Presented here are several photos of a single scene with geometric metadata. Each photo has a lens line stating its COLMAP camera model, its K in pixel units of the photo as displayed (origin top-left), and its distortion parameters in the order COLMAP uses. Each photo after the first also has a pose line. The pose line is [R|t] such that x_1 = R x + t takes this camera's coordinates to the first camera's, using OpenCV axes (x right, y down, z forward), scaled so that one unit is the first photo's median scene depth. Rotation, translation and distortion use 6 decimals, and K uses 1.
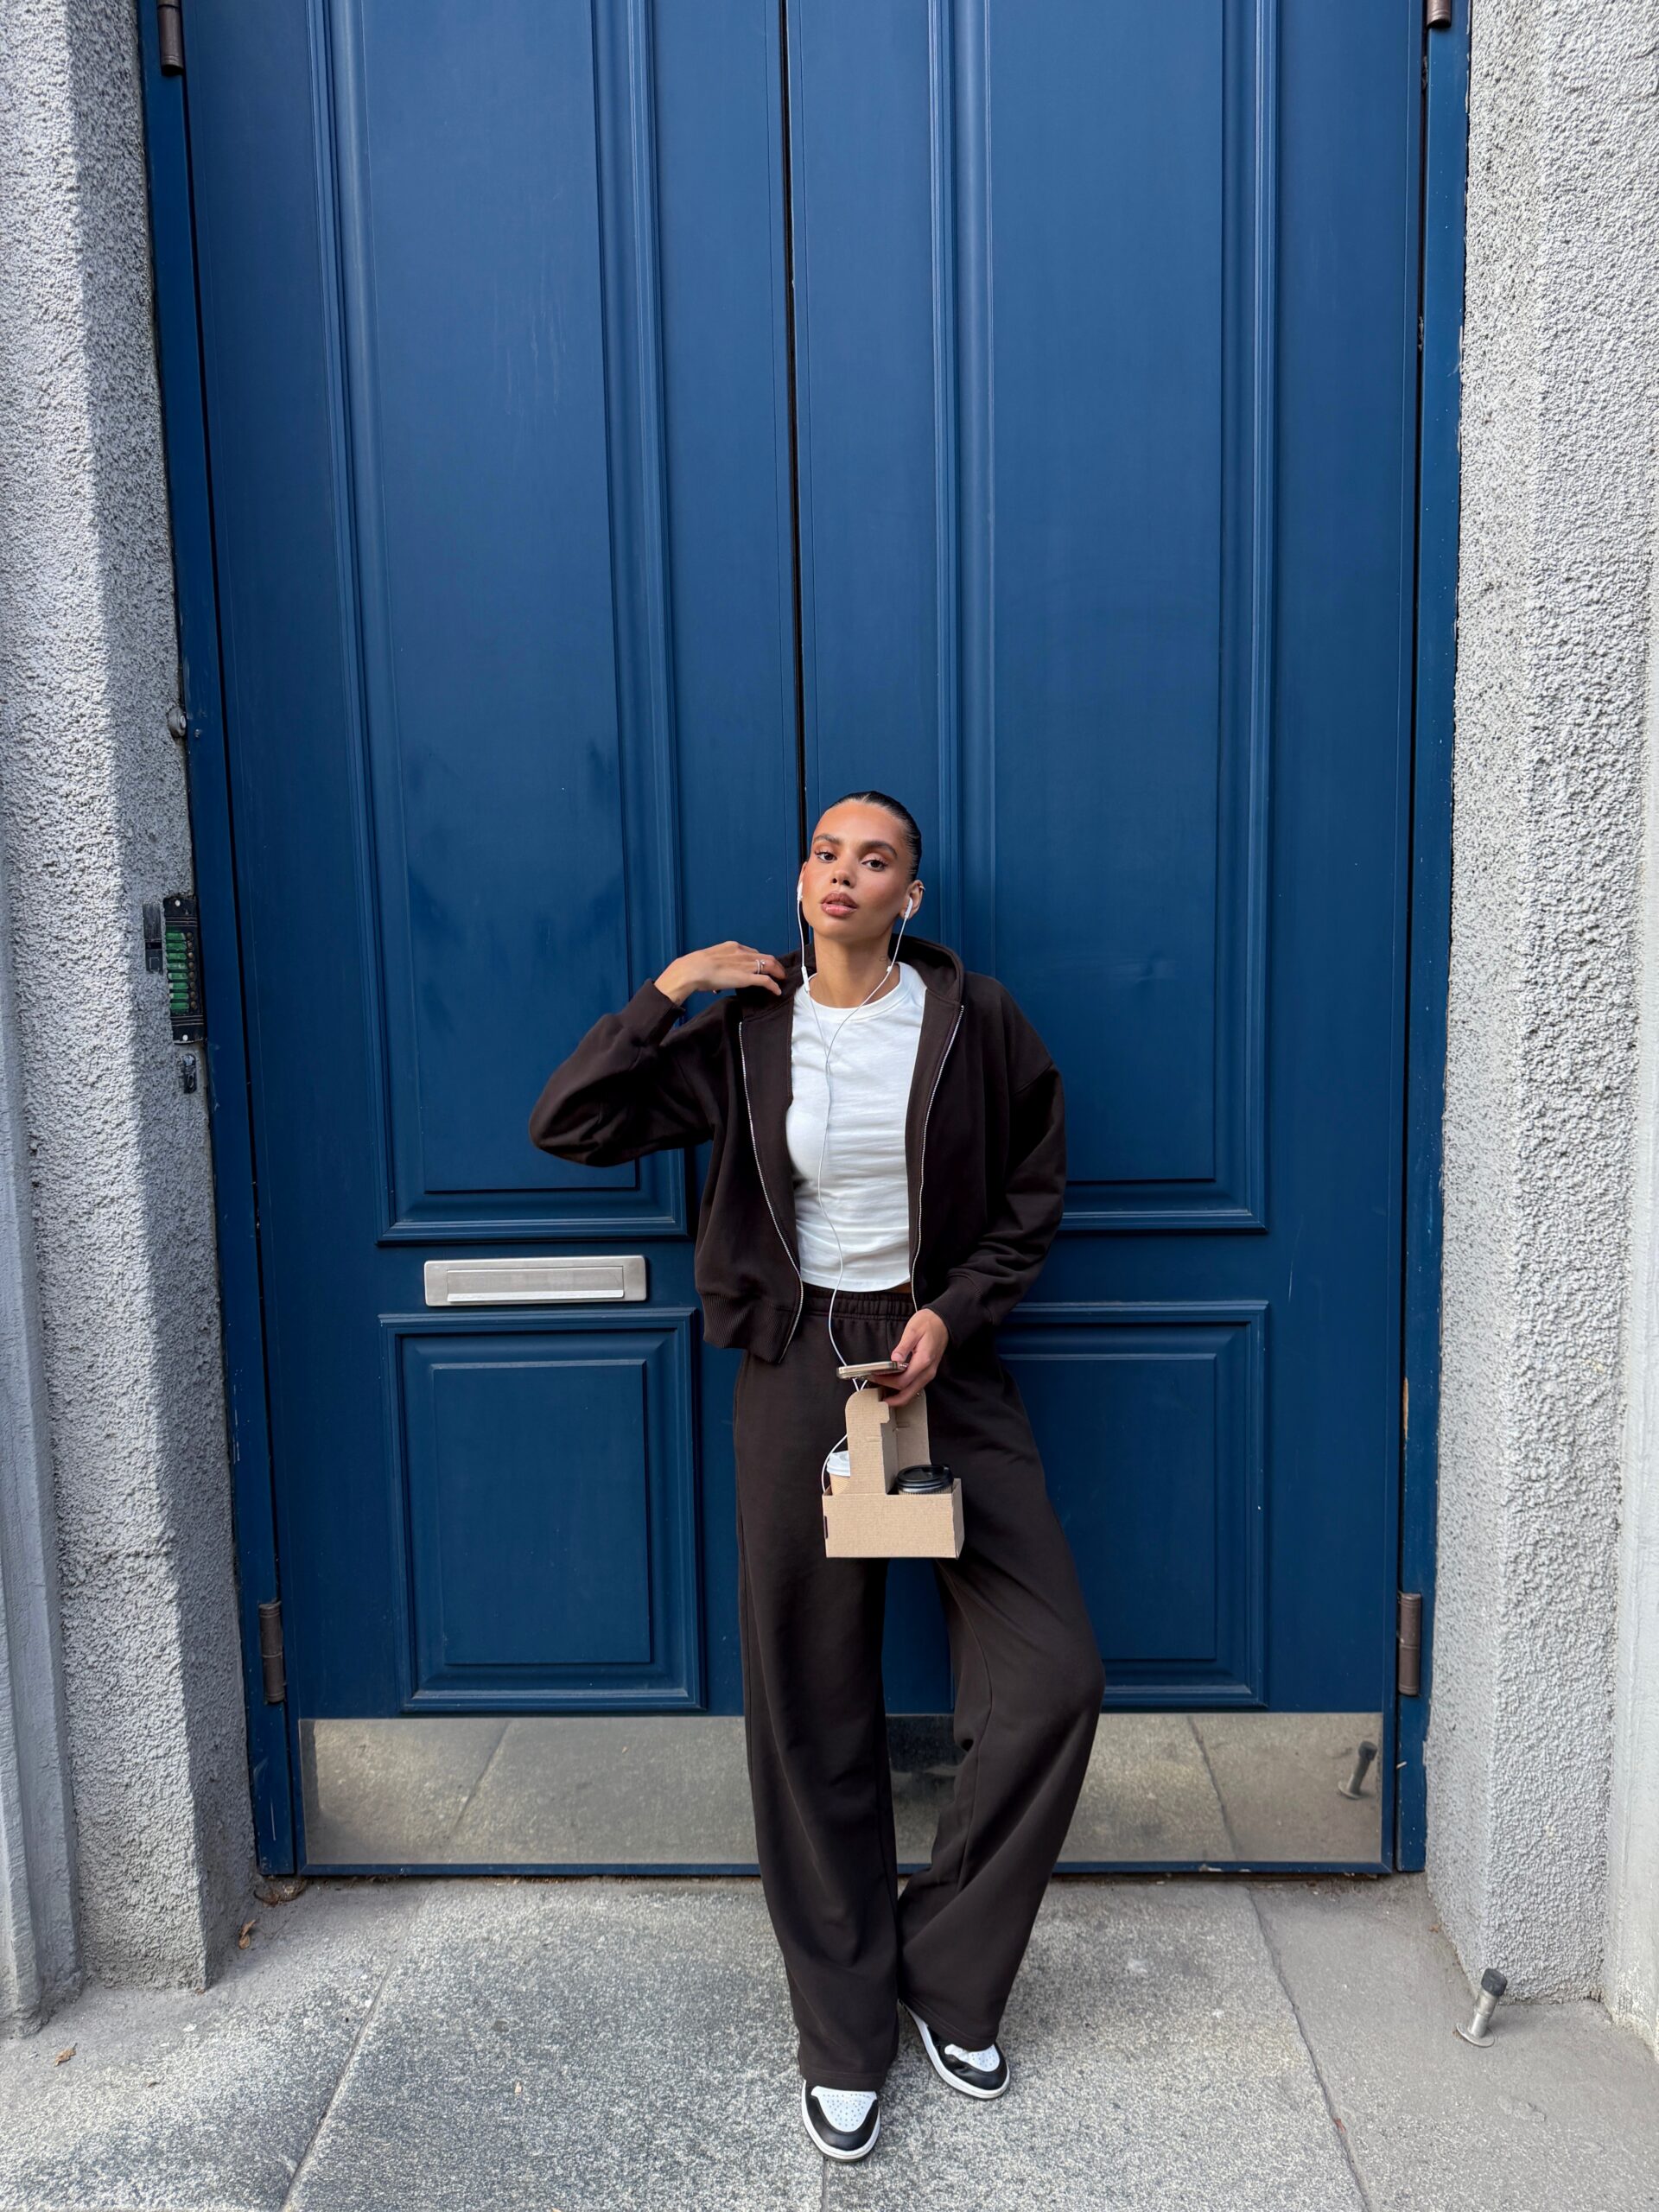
lens RADIAL K [[1553.2, 0, 834.4], [0, 1553.2, 1090.5], [0, 0, 1]] dist [0.007532, -0.018028]
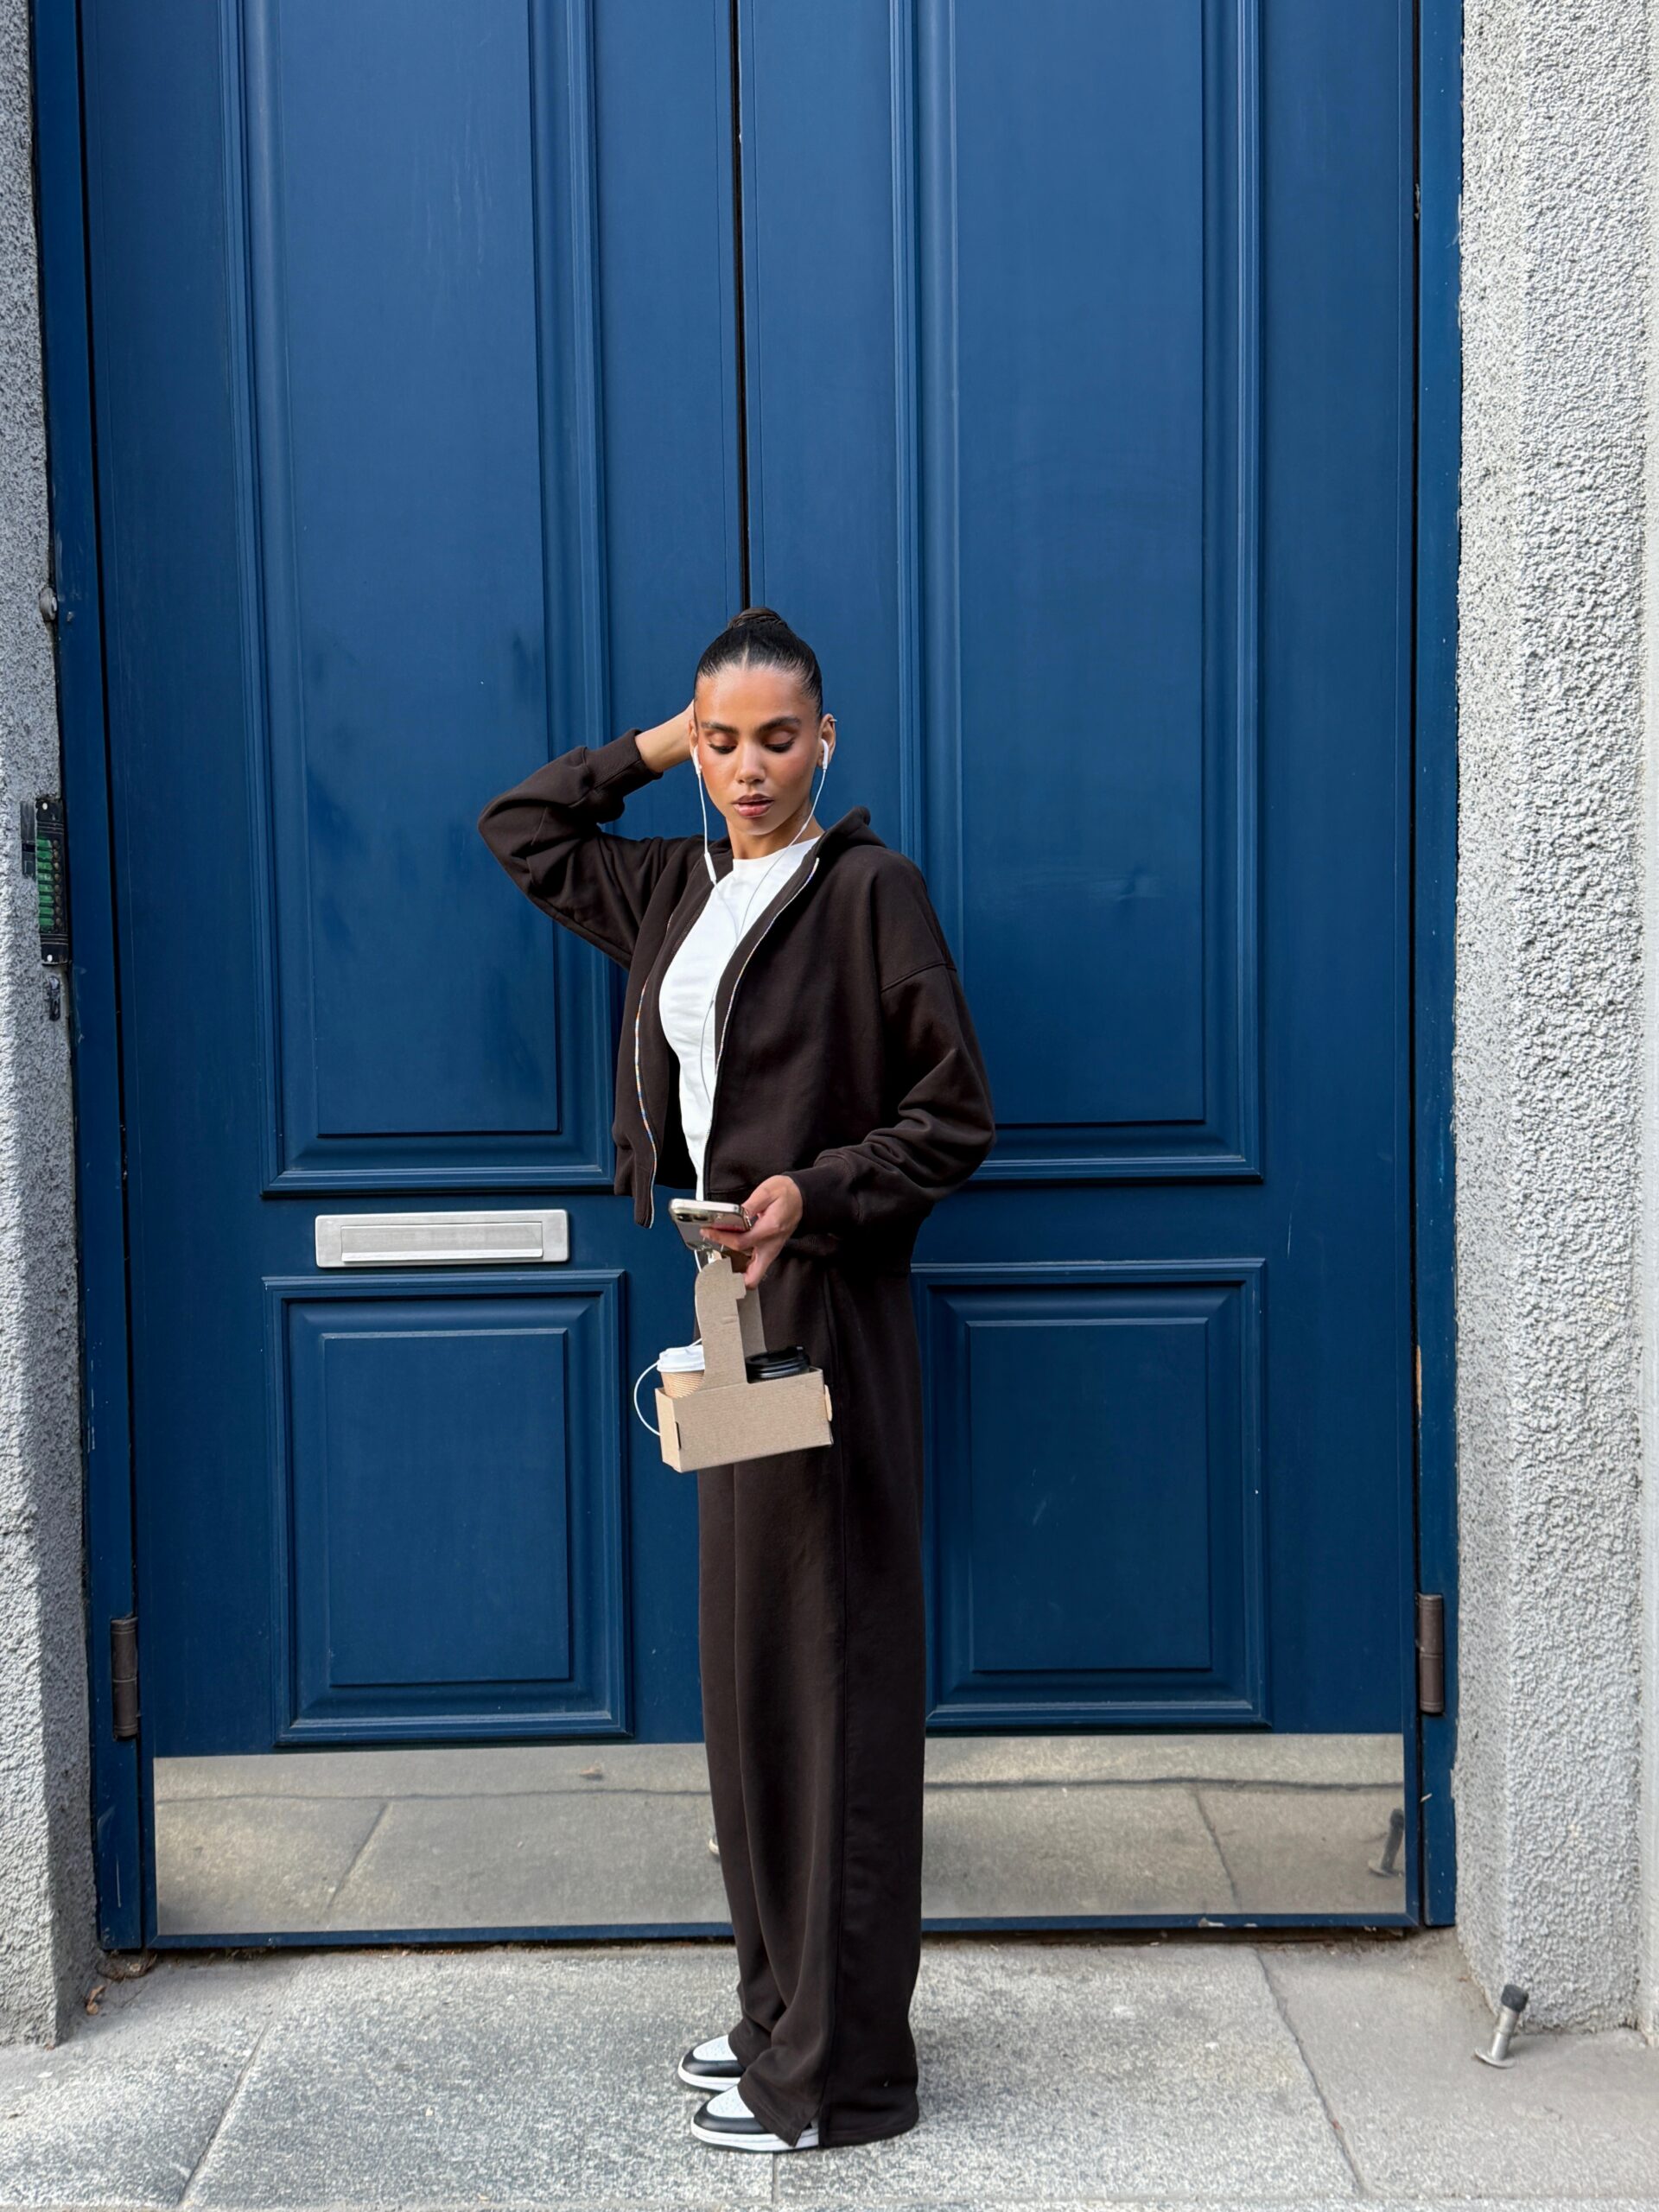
lens RADIAL K [[2341.0, 0, 829.3], [0, 2341.0, 1112.6], [0, 0, 1]] dist [0.026977, 0.000000]
pose [[0.999333, 0.002674, 0.036407, -0.022821], [-0.000864, 0.998766, -0.049652, 0.125728], [-0.036494, 0.049587, 0.998103, -0.363392]]
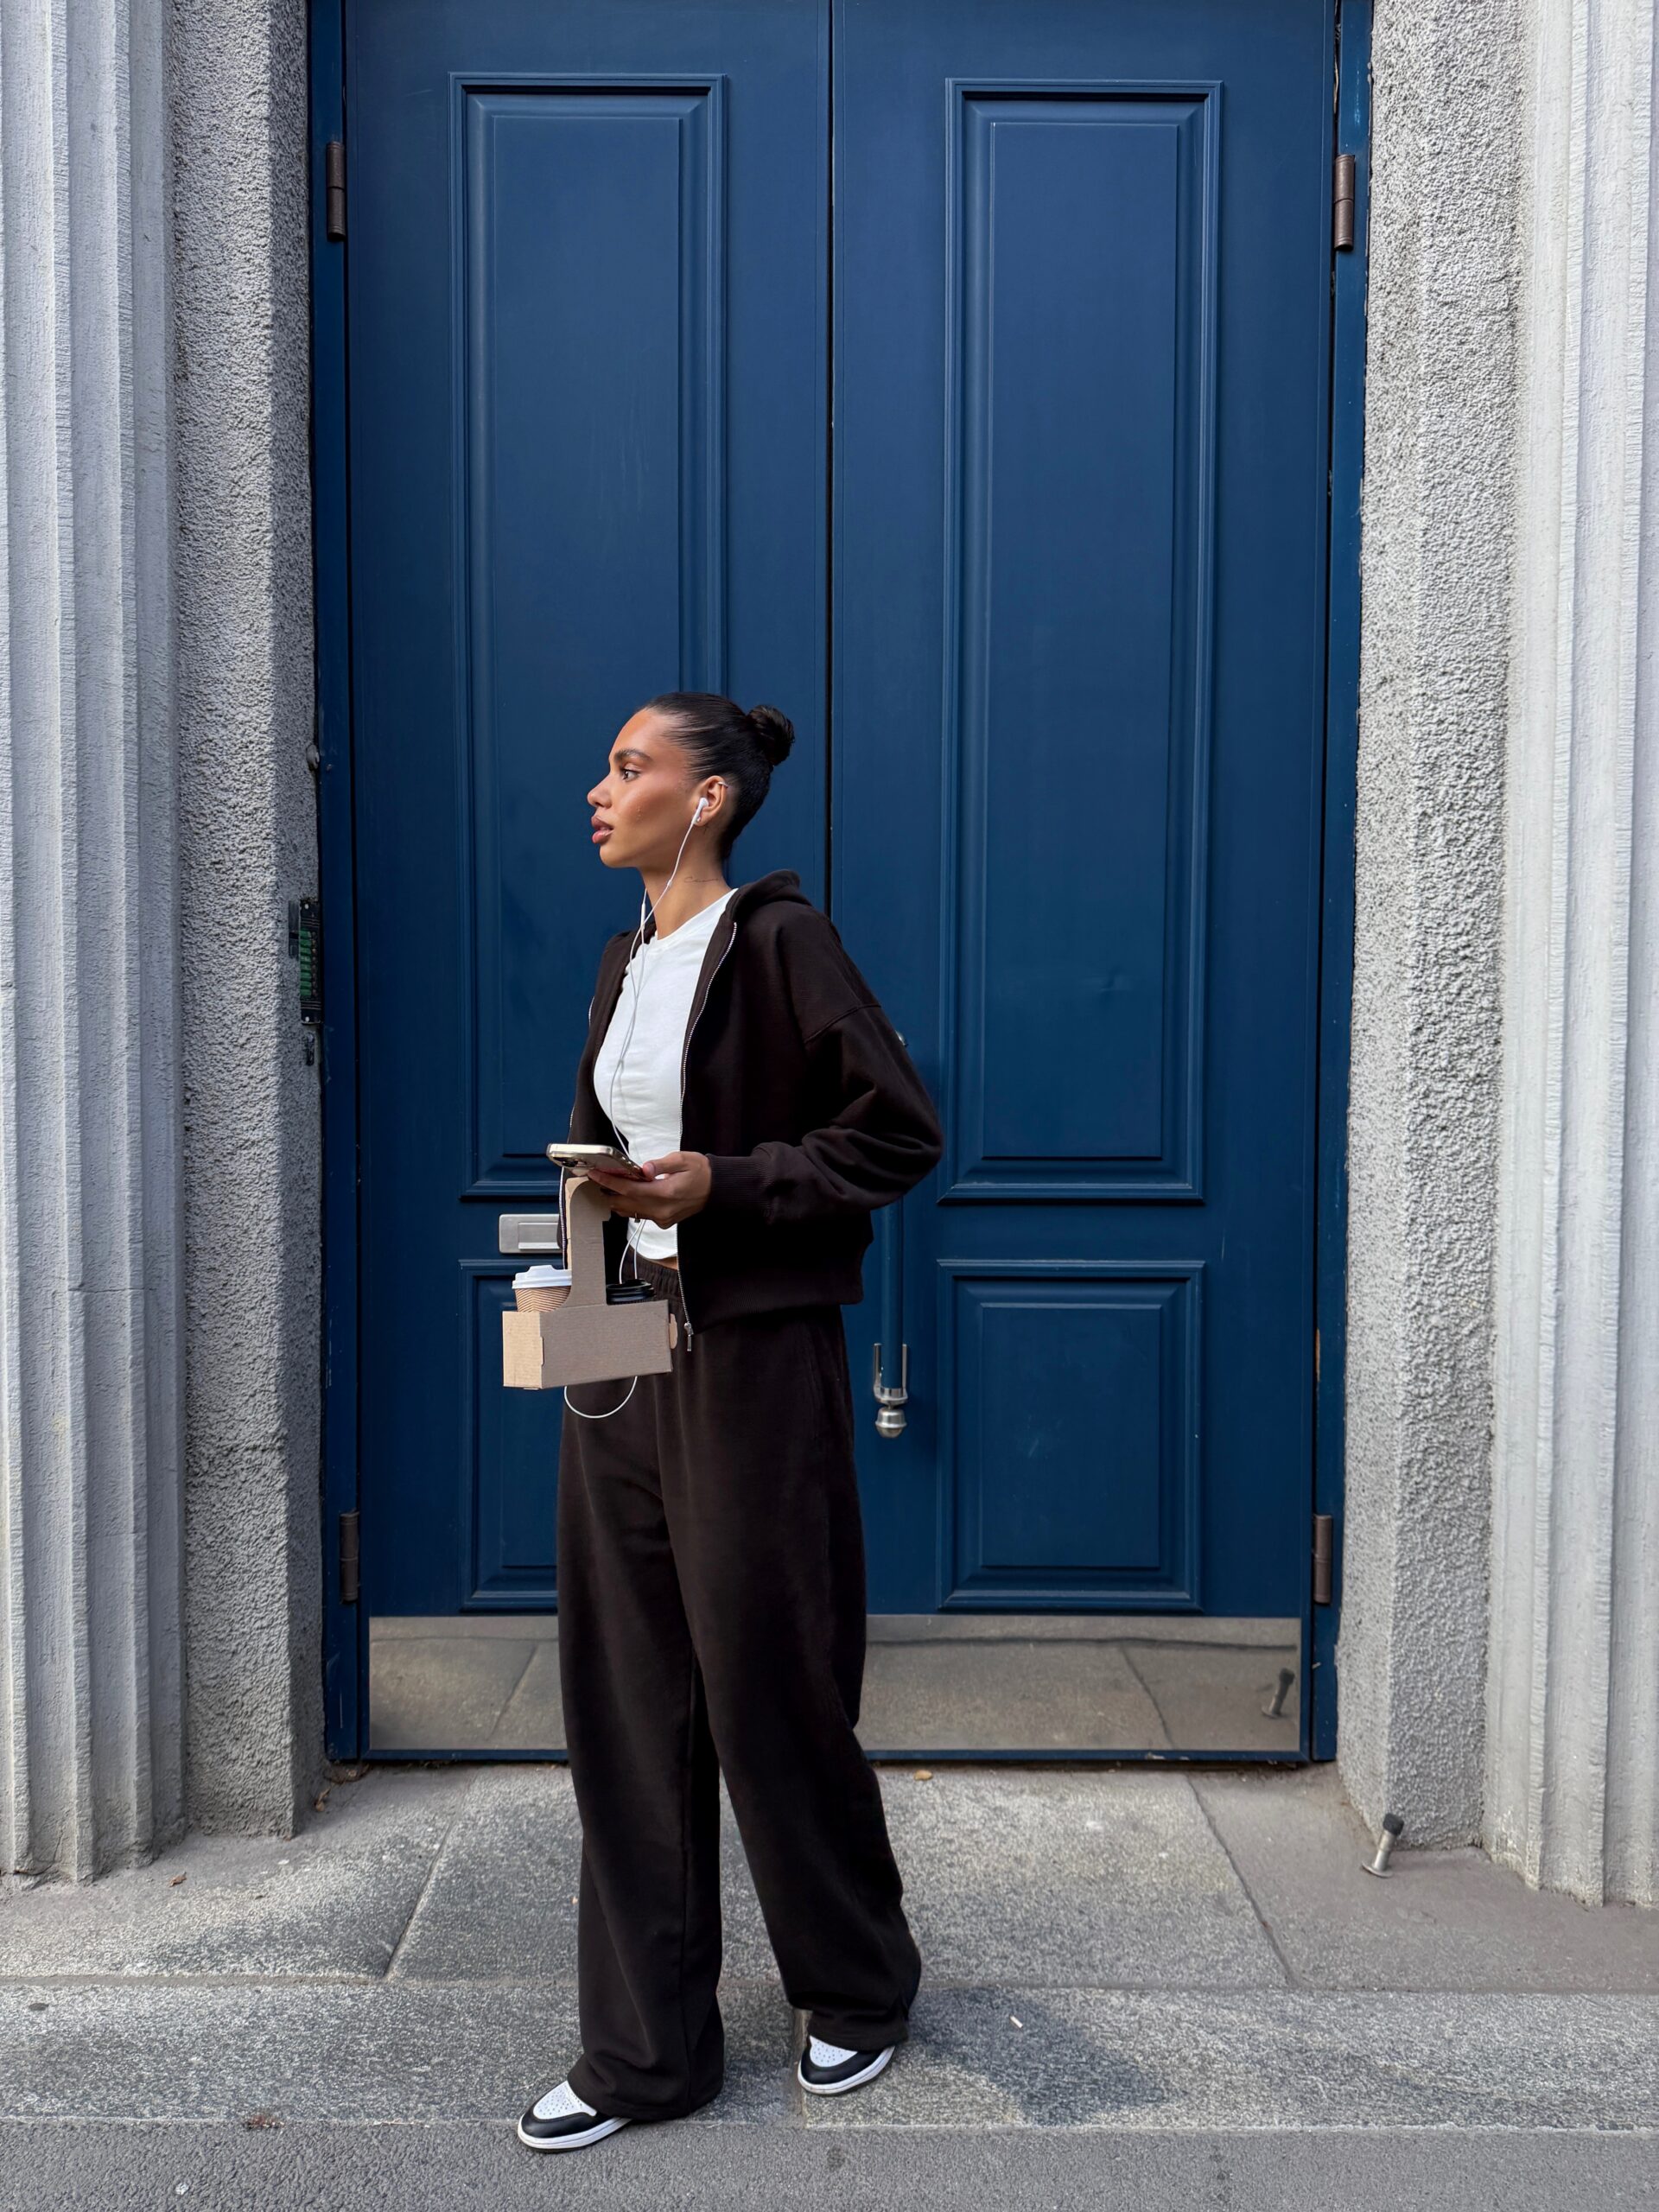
lens RADIAL K [[1553.2, 0, 815.3], [0, 1553.2, 1118.3], [0, 0, 1]] dist [0.007532, -0.018028]
pose [[0.999032, 0.023309, 0.037314, -0.074246], [-0.020751, 0.997502, -0.067526, 0.119258], [-0.038795, 0.066686, 0.997020, -0.204657]]
